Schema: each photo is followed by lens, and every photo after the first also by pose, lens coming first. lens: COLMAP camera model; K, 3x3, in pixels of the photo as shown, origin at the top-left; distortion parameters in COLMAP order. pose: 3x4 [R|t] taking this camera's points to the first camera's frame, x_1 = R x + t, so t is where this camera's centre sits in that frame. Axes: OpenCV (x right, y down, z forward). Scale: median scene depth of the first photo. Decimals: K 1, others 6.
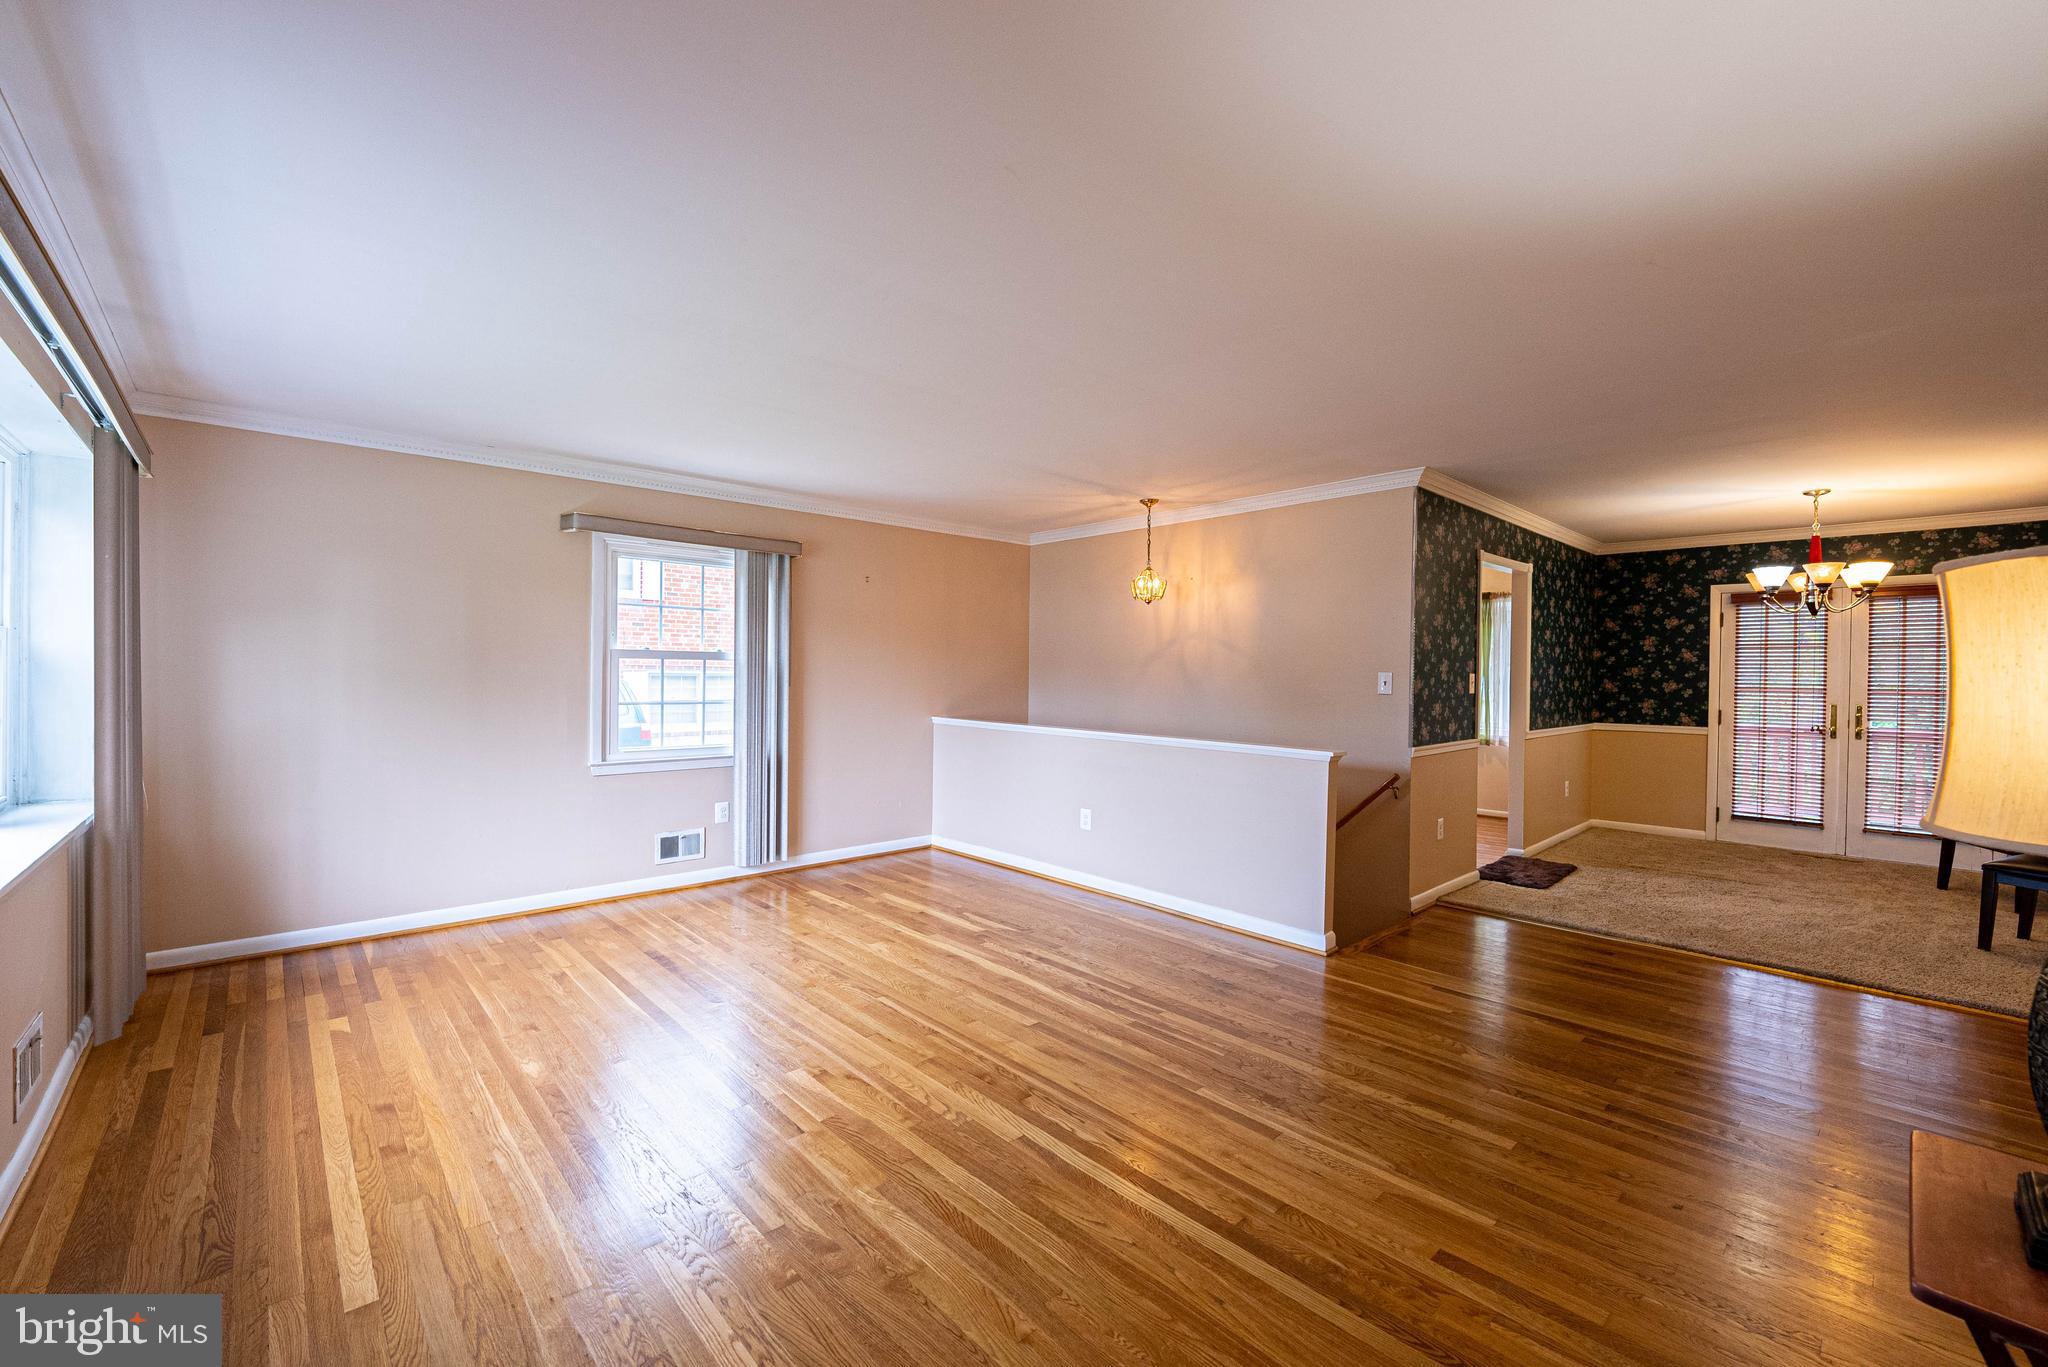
lens RADIAL K [[834.1, 0, 1024.9], [0, 834.1, 681.8], [0, 0, 1]] dist [-0.007496, -0.001472]
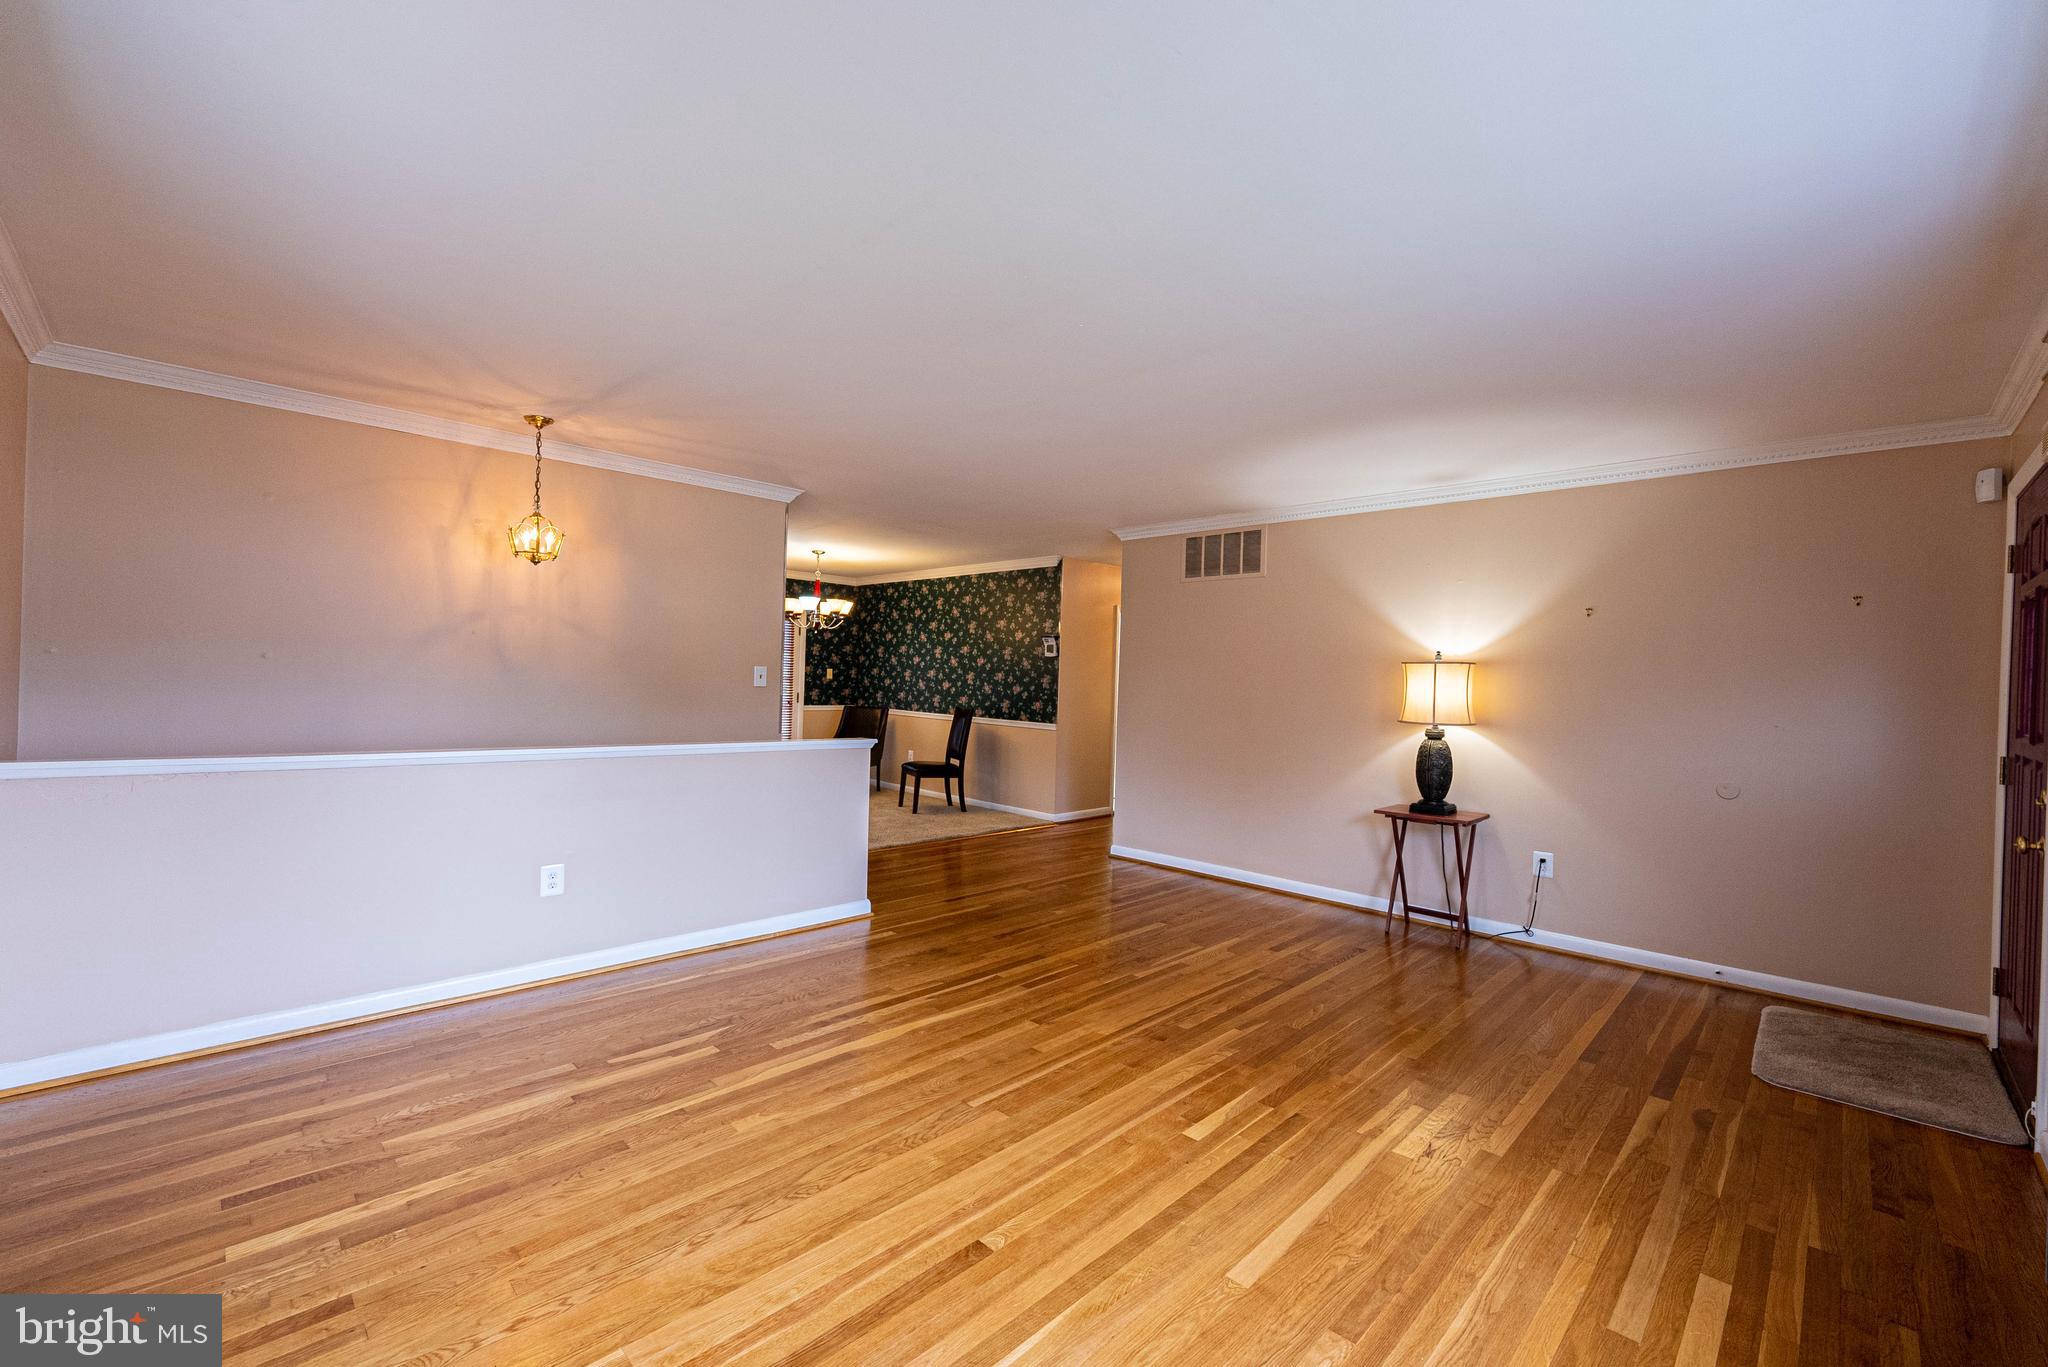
lens RADIAL K [[834.1, 0, 1014.3], [0, 834.1, 682.8], [0, 0, 1]] dist [-0.007496, -0.001472]
pose [[-0.036804, -0.015795, 0.999198, -0.628126], [-0.018997, 0.999705, 0.015104, -0.011809], [-0.999142, -0.018425, -0.037093, 0.674207]]
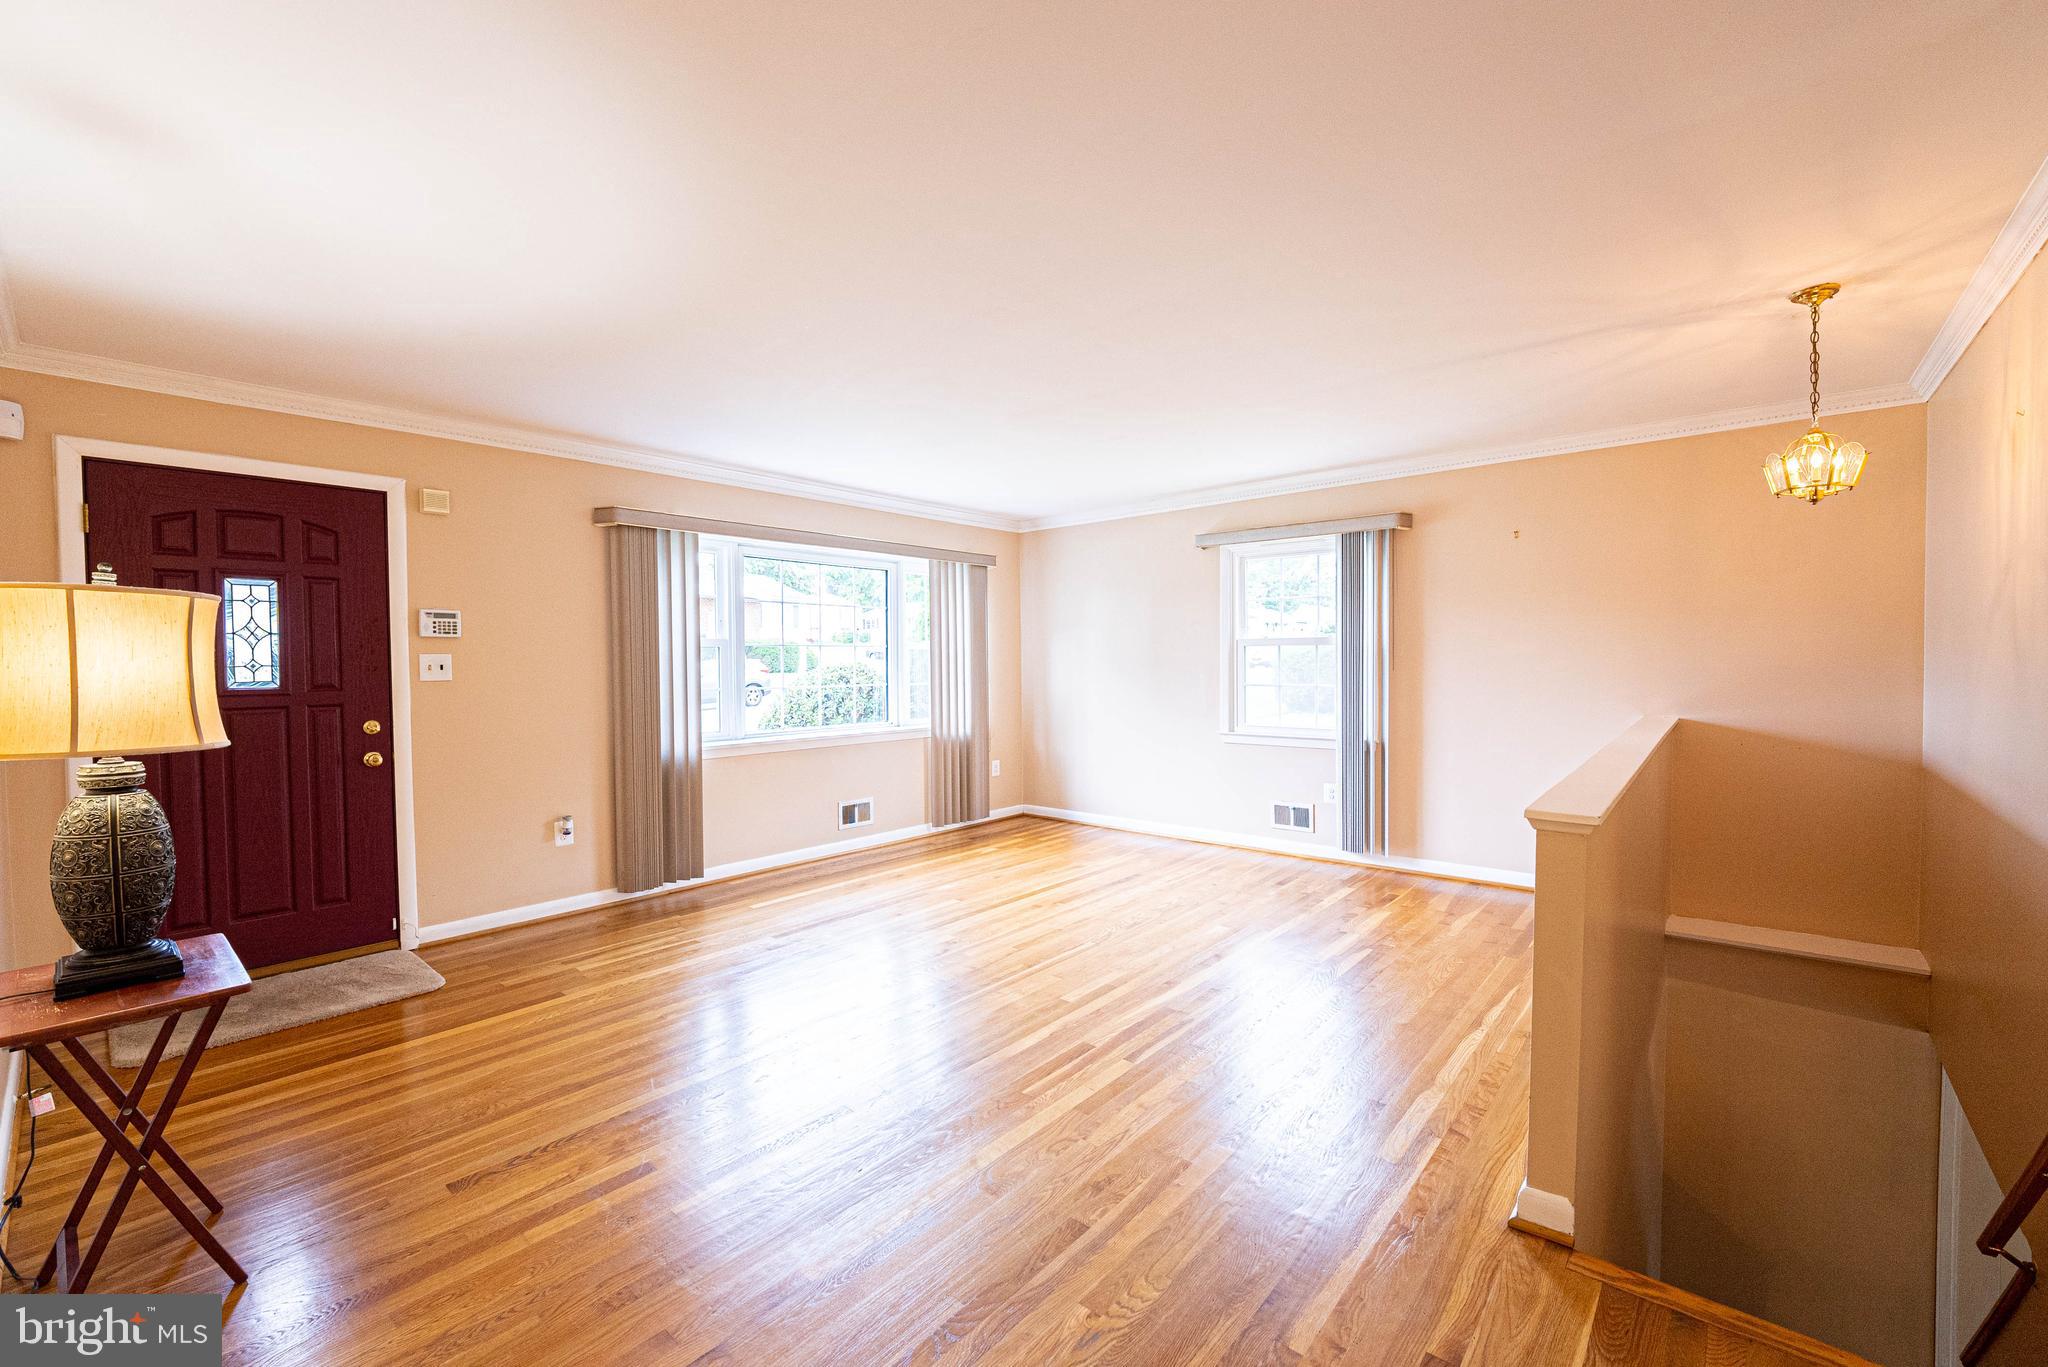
lens RADIAL K [[834.1, 0, 1012.4], [0, 834.1, 674.9], [0, 0, 1]] dist [-0.007496, -0.001472]
pose [[0.103928, 0.005978, -0.994567, 0.639055], [0.002111, 0.999978, 0.006231, 0.004139], [0.994583, -0.002747, 0.103913, 0.523931]]
